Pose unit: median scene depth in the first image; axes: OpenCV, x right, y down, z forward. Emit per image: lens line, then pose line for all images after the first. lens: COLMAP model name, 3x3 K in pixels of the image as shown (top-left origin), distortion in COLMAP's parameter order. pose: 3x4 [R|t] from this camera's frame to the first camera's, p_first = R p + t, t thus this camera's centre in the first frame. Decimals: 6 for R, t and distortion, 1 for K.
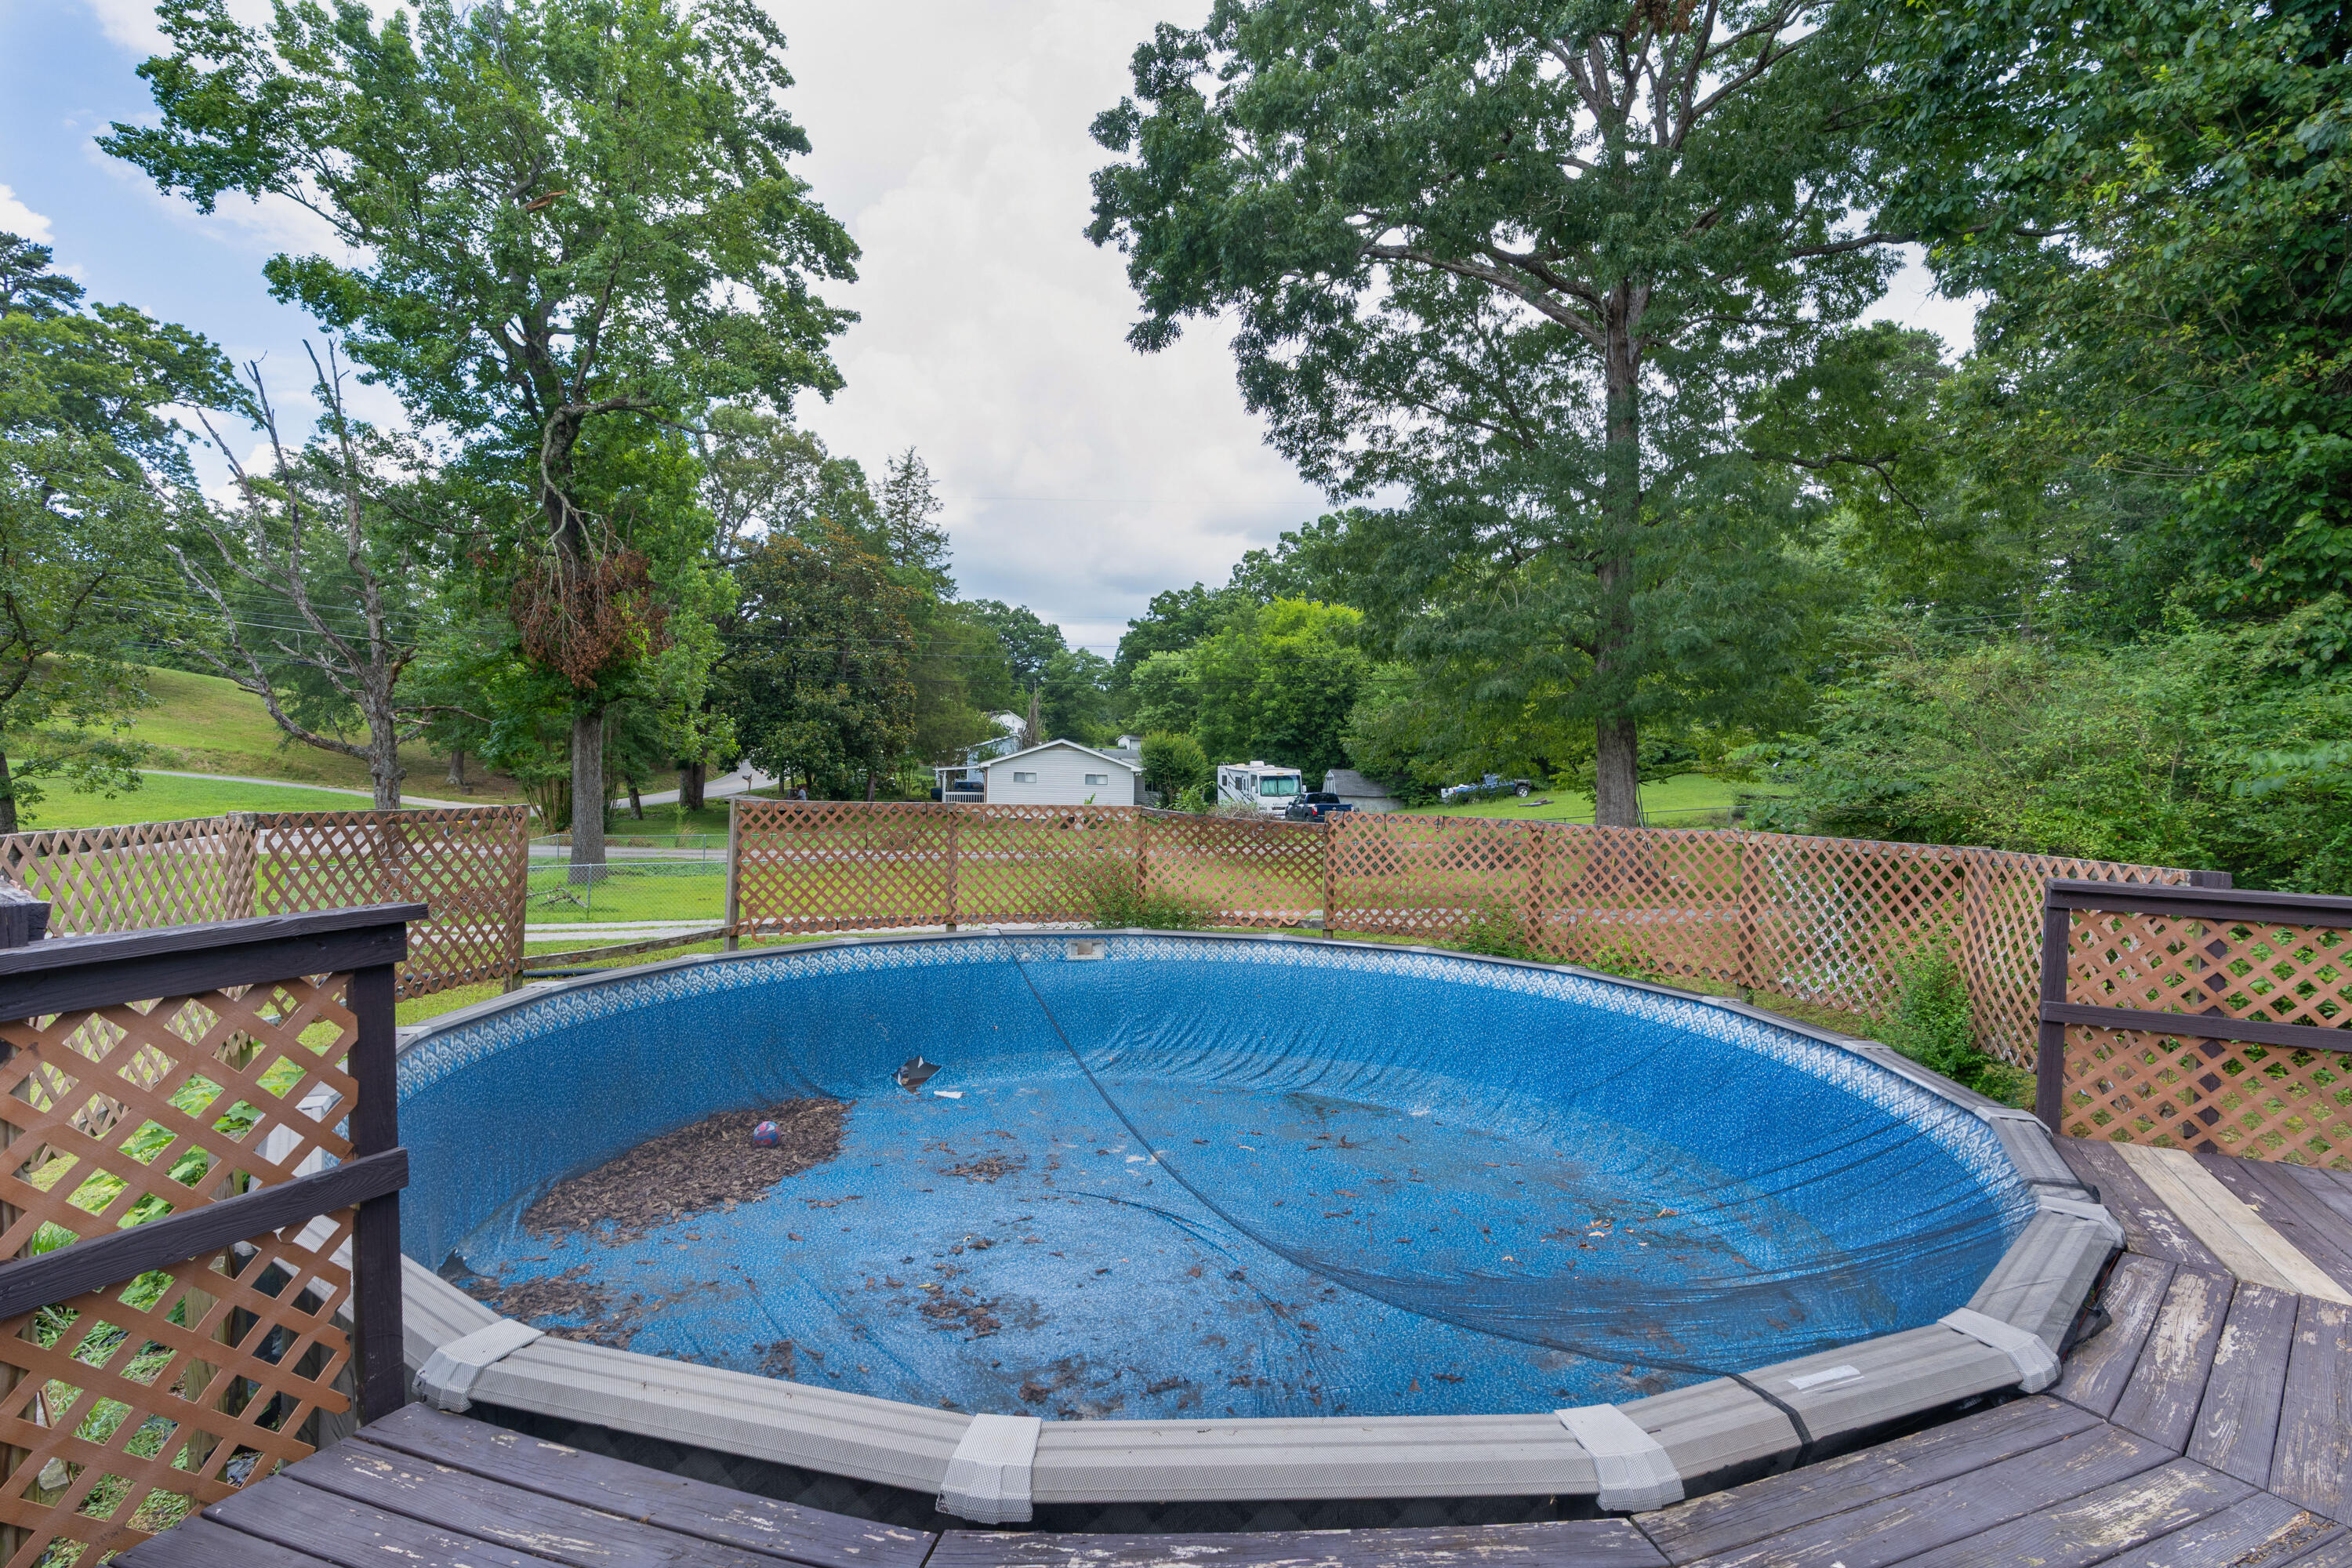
lens RADIAL K [[1113.9, 0, 1176.7], [0, 1113.9, 782.1], [0, 0, 1]] dist [-0.017502, 0.001227]
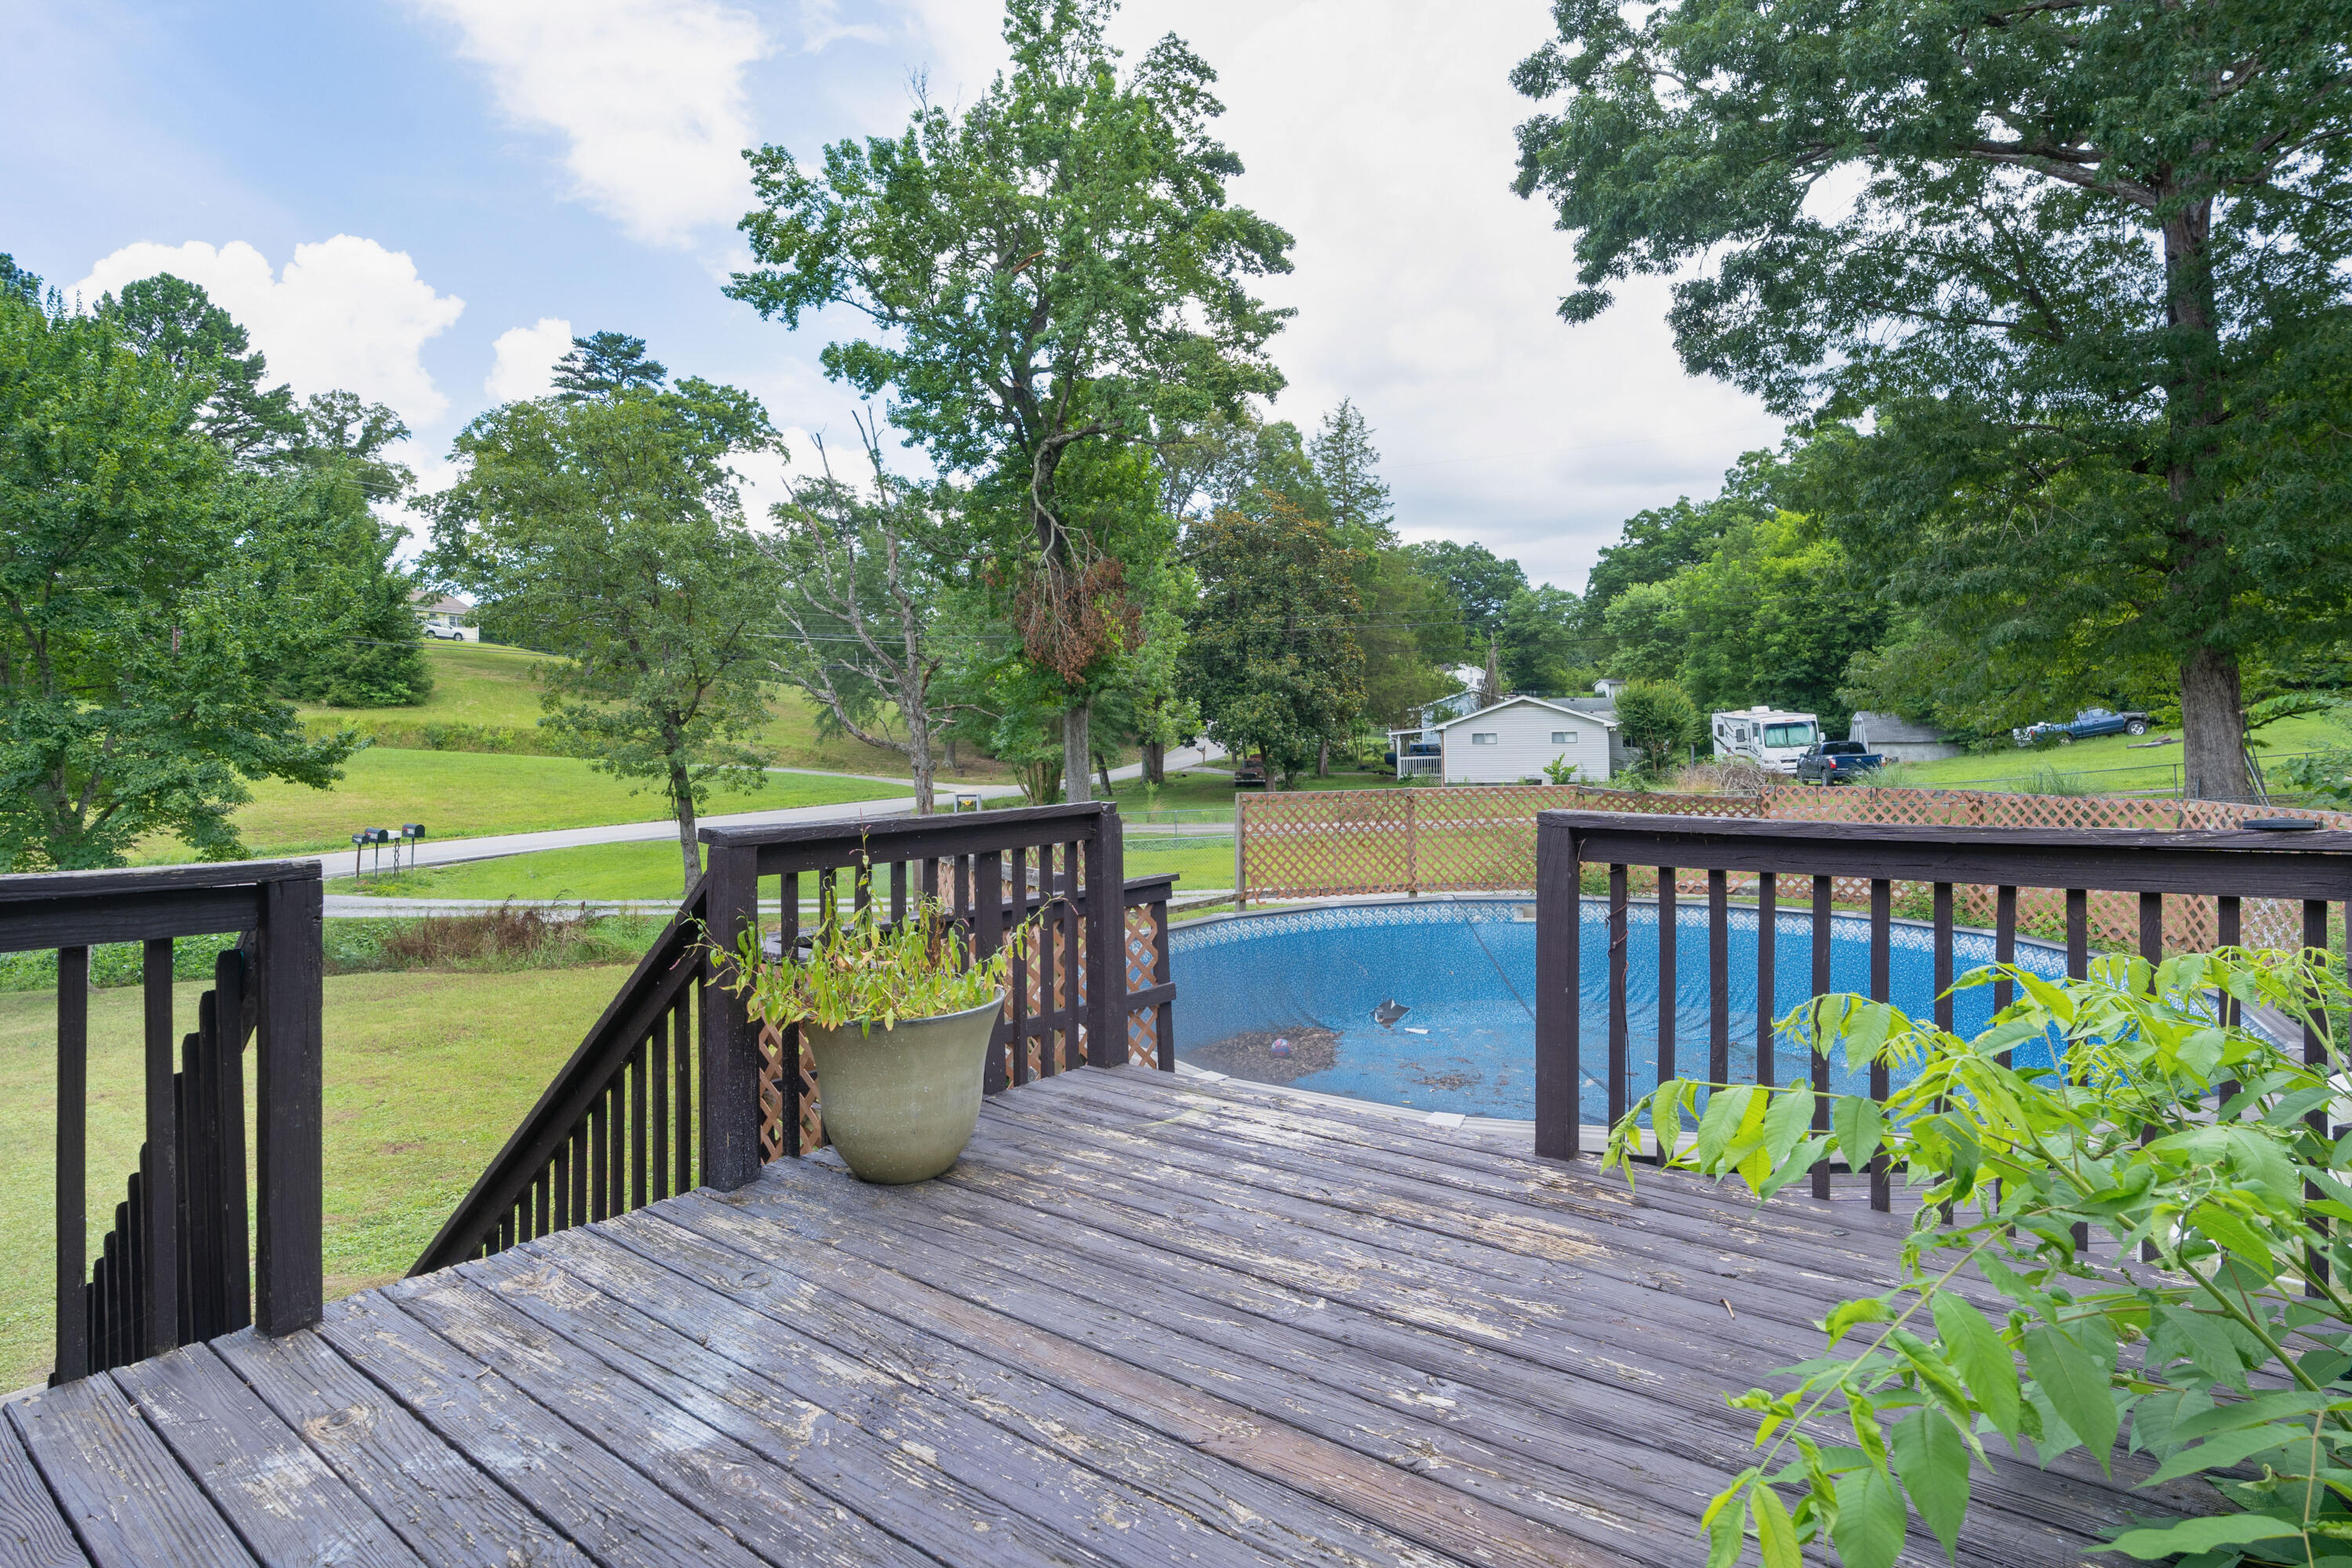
lens RADIAL K [[1241.9, 0, 1160.9], [0, 1241.9, 715.3], [0, 0, 1]] dist [-0.014624, 0.000043]
pose [[0.922193, -0.051578, -0.383275, 0.026629], [0.044150, 0.998628, -0.028159, -0.013706], [0.384201, 0.009047, 0.923205, -0.130526]]
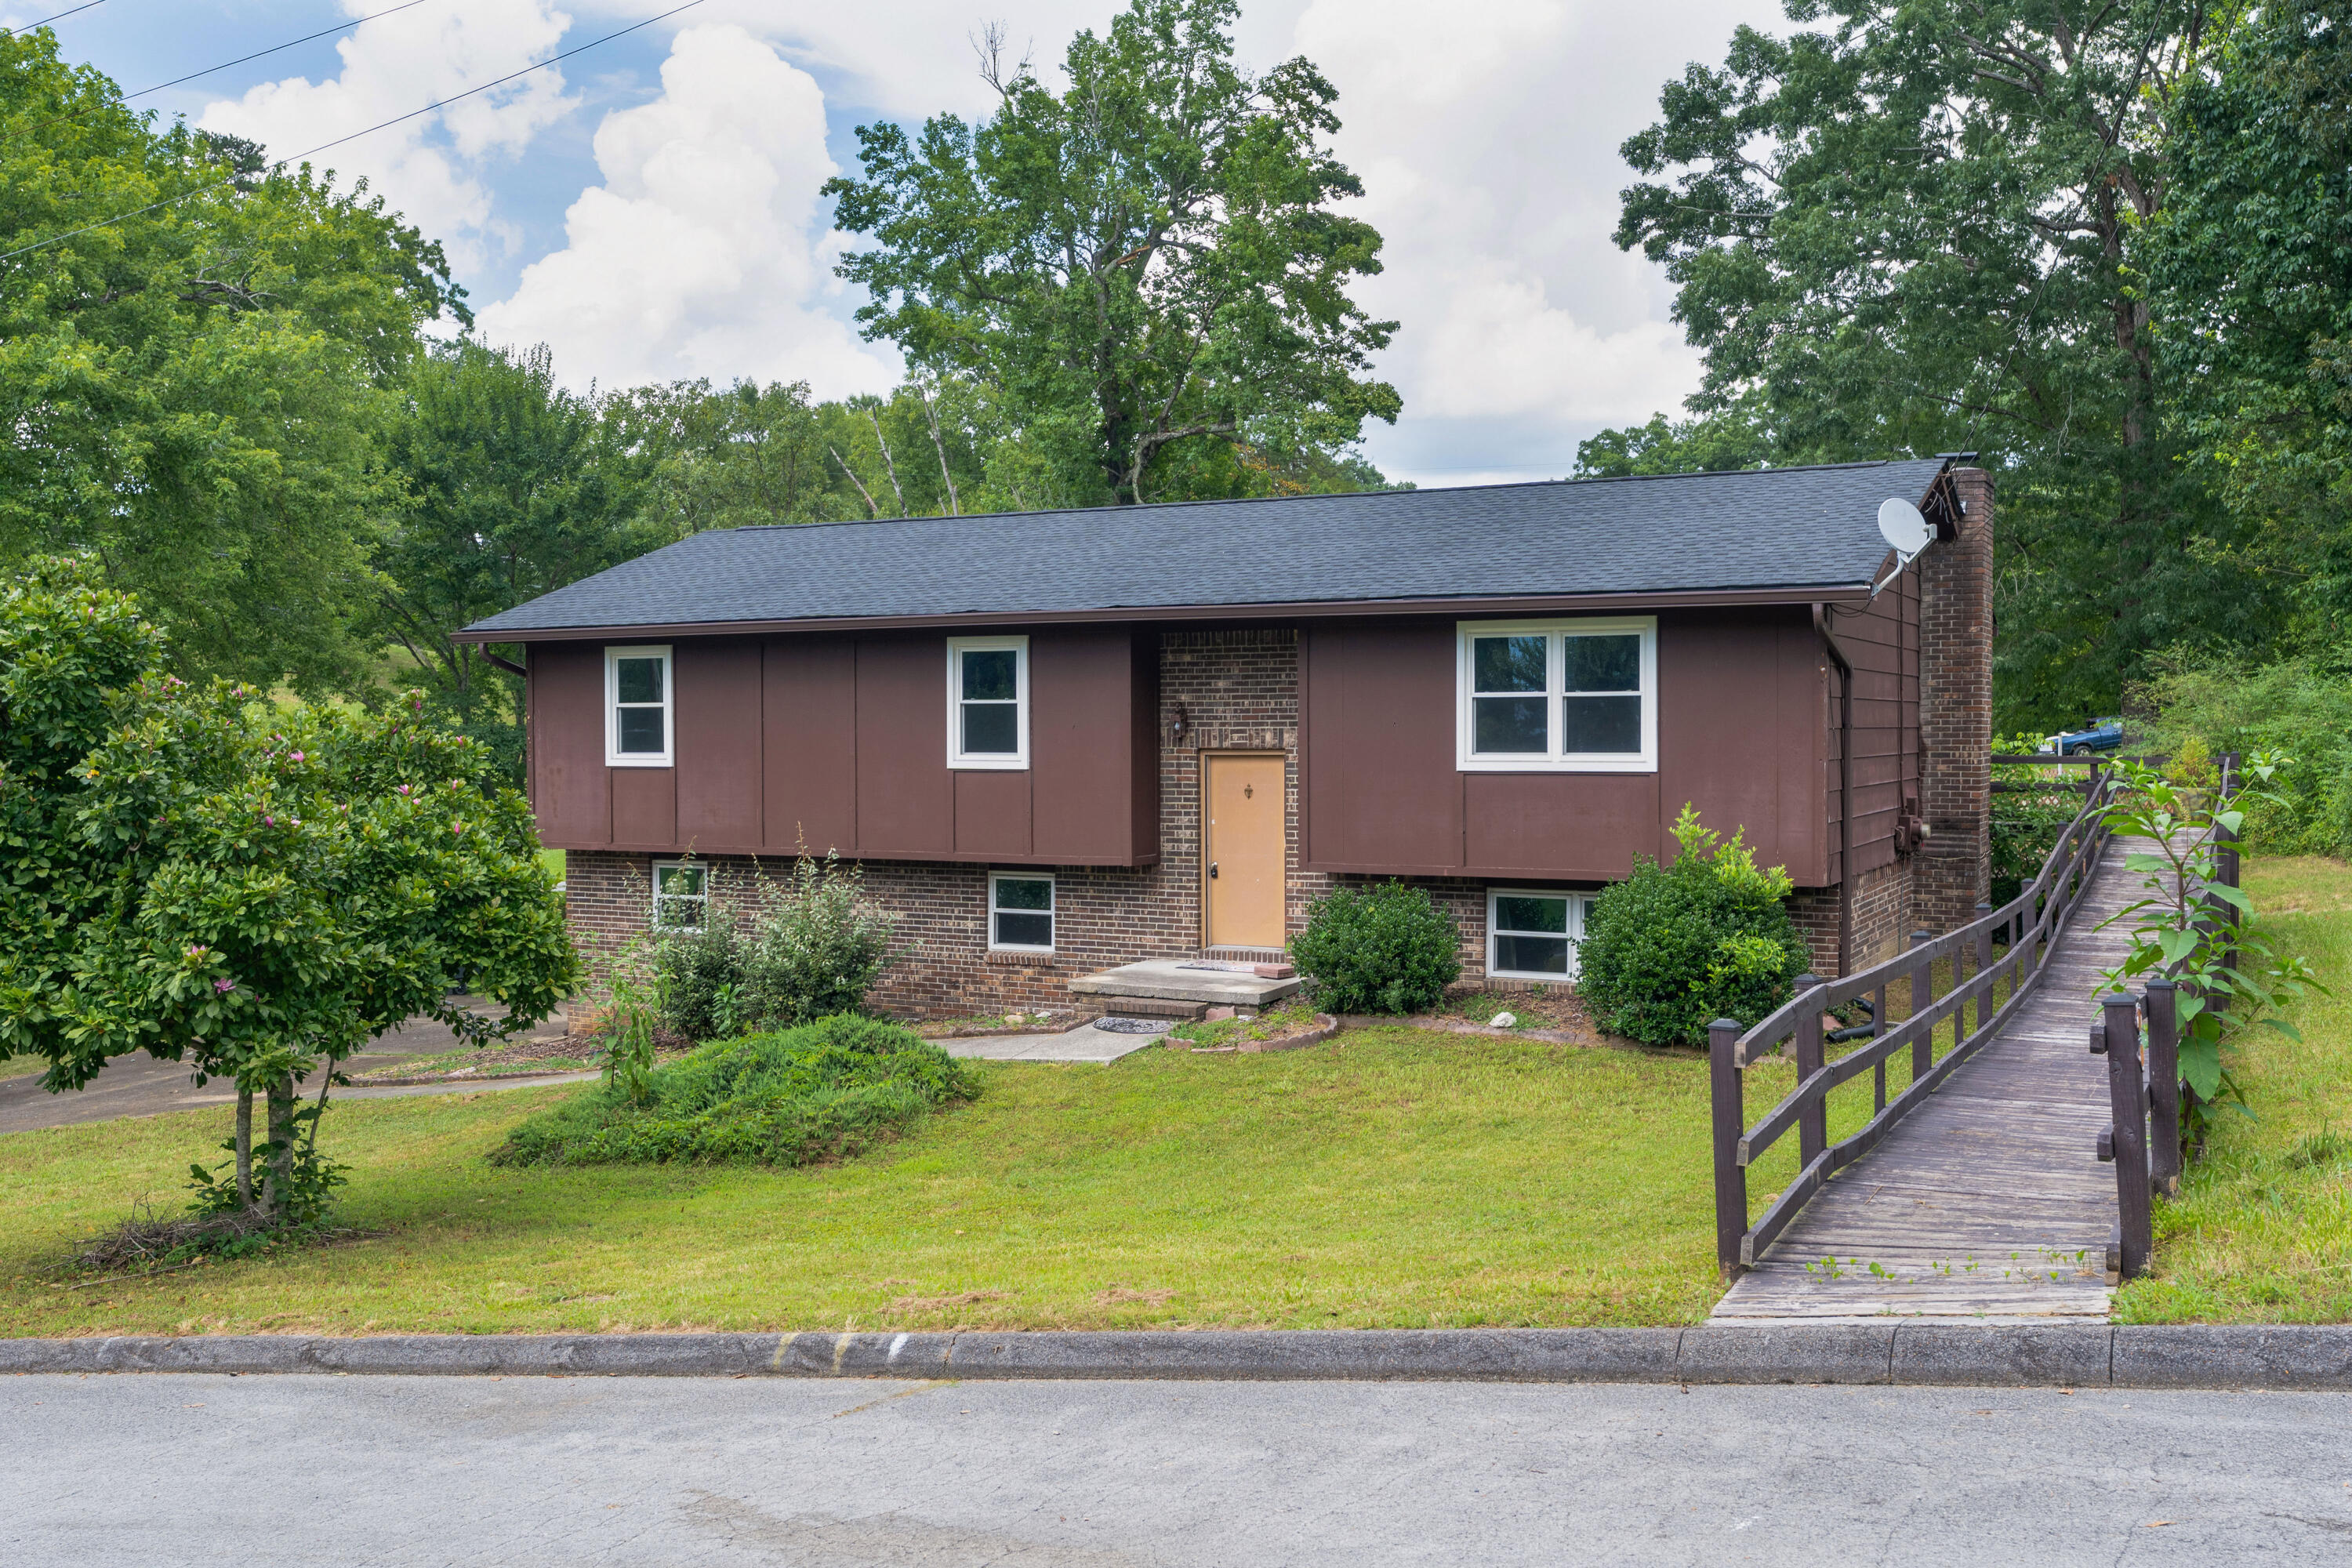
lens RADIAL K [[2134.0, 0, 1165.6], [0, 2134.0, 789.2], [0, 0, 1]] dist [-0.017768, -0.007946]
pose [[0.980572, -0.025920, -0.194437, -0.121996], [0.031057, 0.999243, 0.023419, -0.026220], [0.193683, -0.029002, 0.980635, -1.141959]]
